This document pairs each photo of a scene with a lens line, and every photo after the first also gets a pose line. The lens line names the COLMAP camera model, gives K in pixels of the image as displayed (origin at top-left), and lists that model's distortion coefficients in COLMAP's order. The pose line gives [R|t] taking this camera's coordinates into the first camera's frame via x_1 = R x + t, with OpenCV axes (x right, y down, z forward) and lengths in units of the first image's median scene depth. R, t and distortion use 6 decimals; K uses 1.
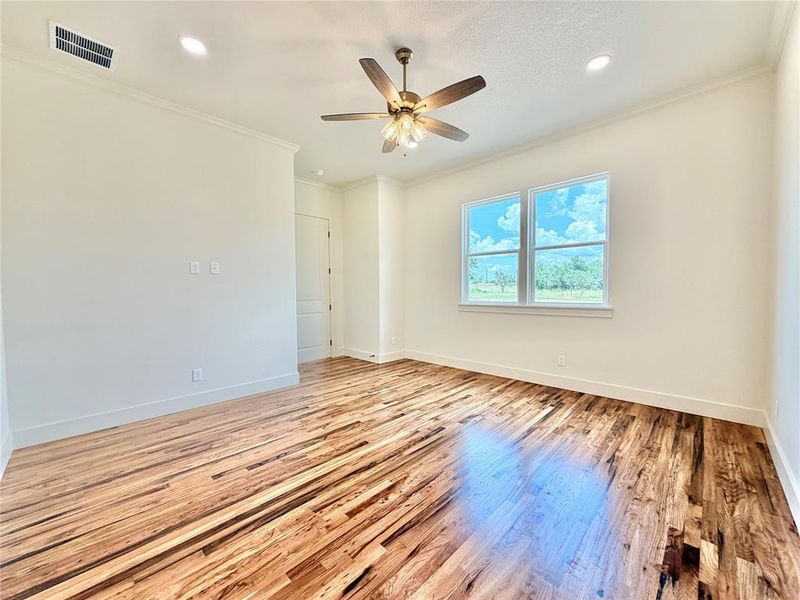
lens RADIAL K [[318.5, 0, 400.9], [0, 318.5, 303.3], [0, 0, 1]] dist [-0.003380, -0.000303]
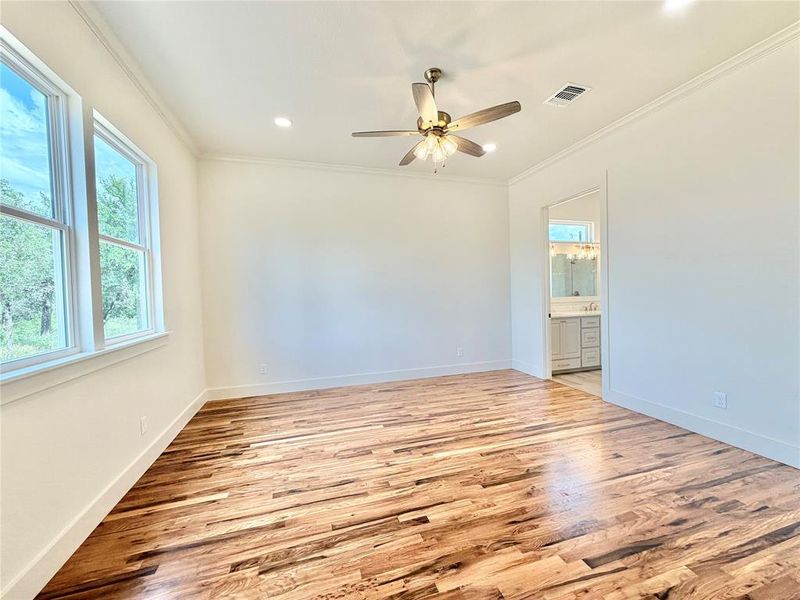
lens RADIAL K [[318.5, 0, 397.8], [0, 318.5, 300.4], [0, 0, 1]] dist [-0.003380, -0.000303]
pose [[-0.872999, 0.018265, 0.487379, -0.313488], [0.052630, 0.996991, 0.056907, -0.096627], [-0.484874, 0.075331, -0.871334, 1.651724]]
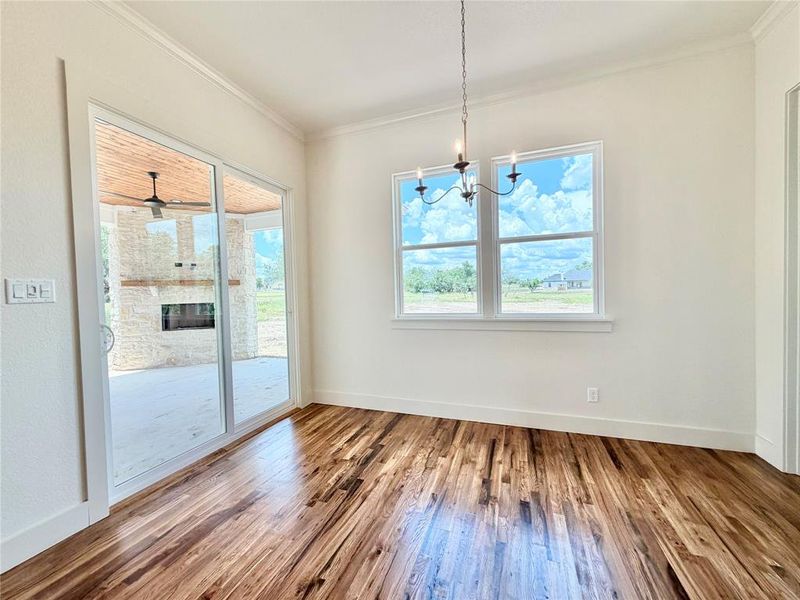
lens RADIAL K [[318.5, 0, 400.0], [0, 318.5, 300.6], [0, 0, 1]] dist [-0.003380, -0.000303]
pose [[0.910979, -0.022665, 0.411830, -0.124788], [0.032484, 0.999330, -0.016858, -0.037295], [-0.411172, 0.028735, 0.911105, 0.593499]]
